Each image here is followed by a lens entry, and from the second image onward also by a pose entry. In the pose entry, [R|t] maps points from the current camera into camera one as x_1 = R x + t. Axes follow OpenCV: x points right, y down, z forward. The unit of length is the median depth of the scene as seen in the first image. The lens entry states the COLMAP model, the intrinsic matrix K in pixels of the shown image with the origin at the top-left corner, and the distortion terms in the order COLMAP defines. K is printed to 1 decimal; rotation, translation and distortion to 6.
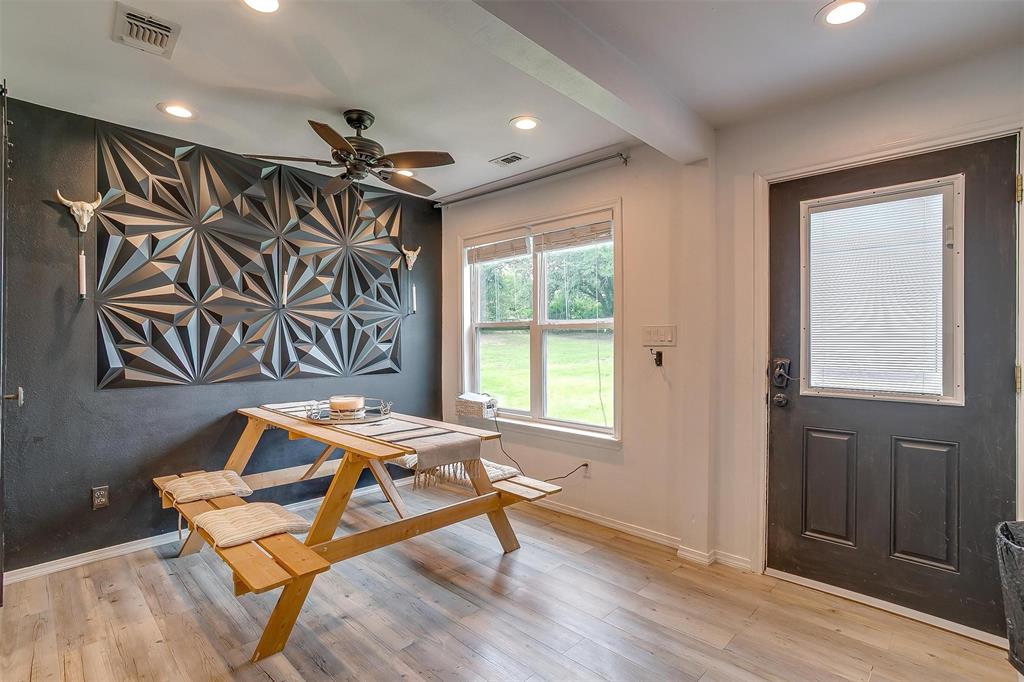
lens RADIAL K [[493.2, 0, 510.3], [0, 493.2, 340.0], [0, 0, 1]] dist [-0.062272, 0.033616]
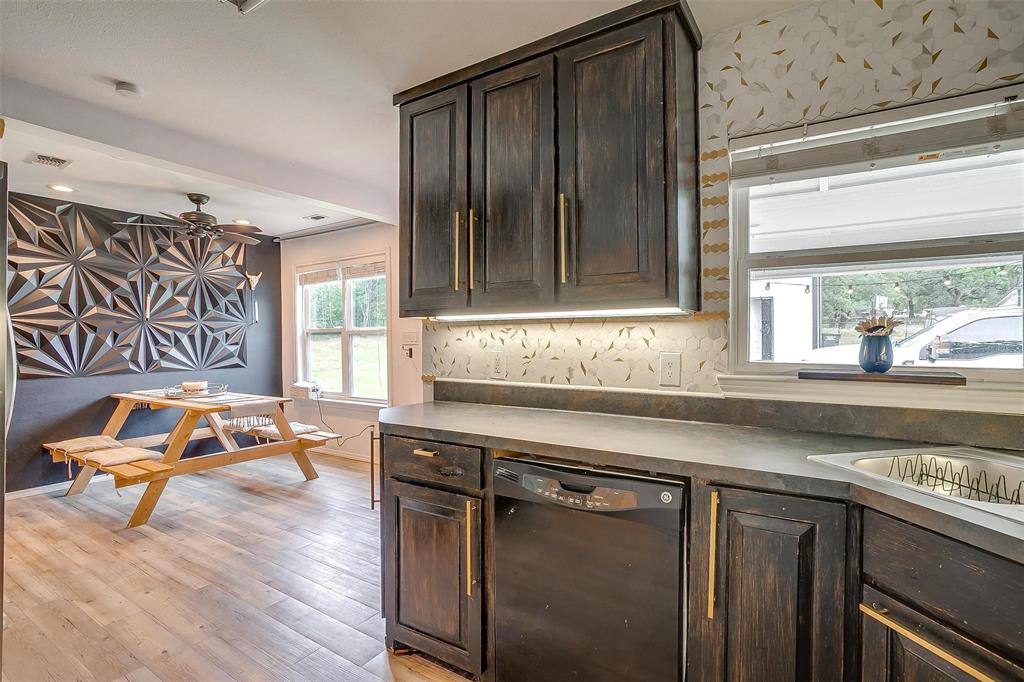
lens RADIAL K [[499.5, 0, 512.4], [0, 499.5, 343.4], [0, 0, 1]] dist [-0.059032, 0.028799]
pose [[0.980553, -0.012027, 0.195886, 0.287688], [0.010776, 0.999914, 0.007452, -0.000764], [-0.195959, -0.005197, 0.980598, -0.575708]]
